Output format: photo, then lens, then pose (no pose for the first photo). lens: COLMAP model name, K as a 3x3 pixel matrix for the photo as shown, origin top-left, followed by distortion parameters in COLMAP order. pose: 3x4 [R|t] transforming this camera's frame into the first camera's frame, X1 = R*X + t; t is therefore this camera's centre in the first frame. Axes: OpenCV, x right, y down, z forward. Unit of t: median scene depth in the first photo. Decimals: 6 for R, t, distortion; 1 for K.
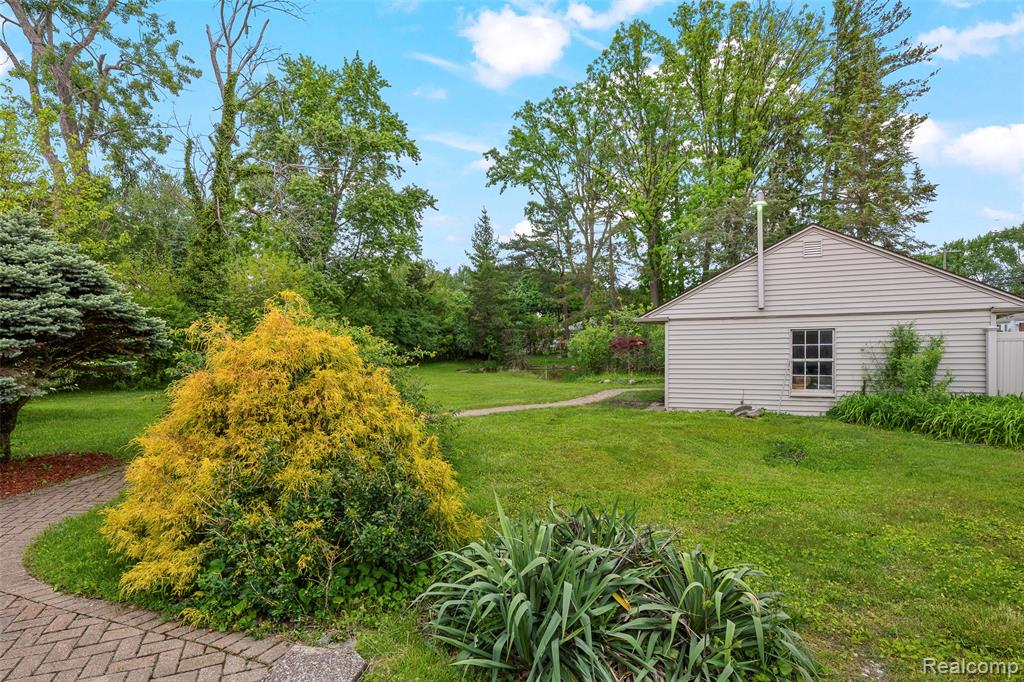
lens RADIAL K [[541.6, 0, 512.1], [0, 541.6, 343.5], [0, 0, 1]] dist [-0.002797, -0.001616]
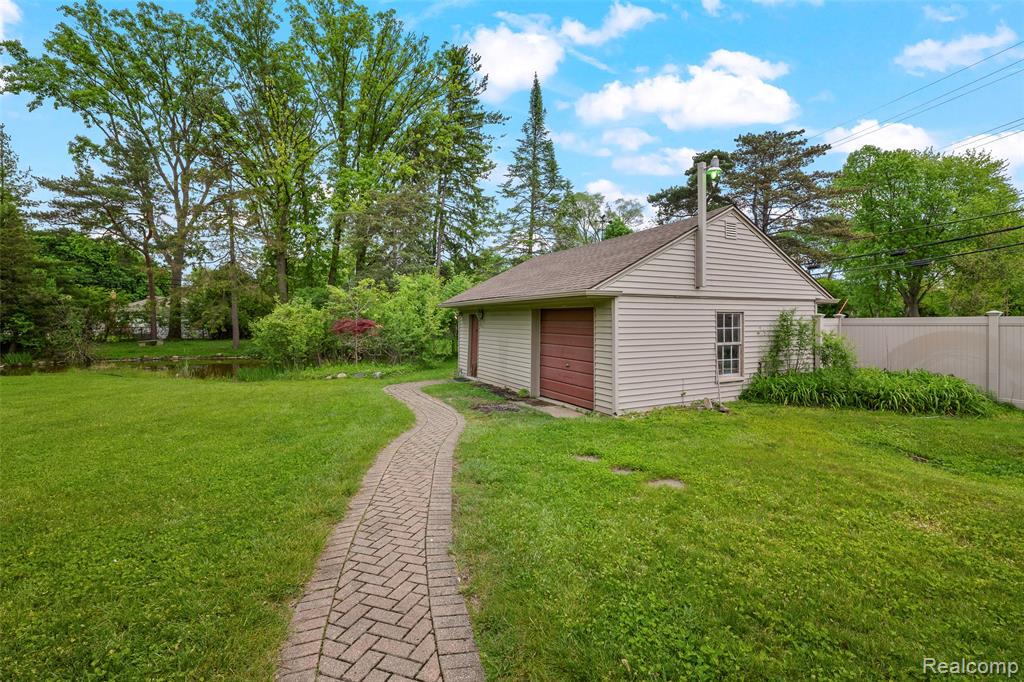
lens RADIAL K [[457.2, 0, 520.7], [0, 457.2, 317.0], [0, 0, 1]] dist [-0.002210, 0.000541]
pose [[0.637283, 0.025222, 0.770217, -0.301812], [-0.004134, 0.999562, -0.029311, 0.007659], [-0.770619, 0.015495, 0.637108, 0.723151]]
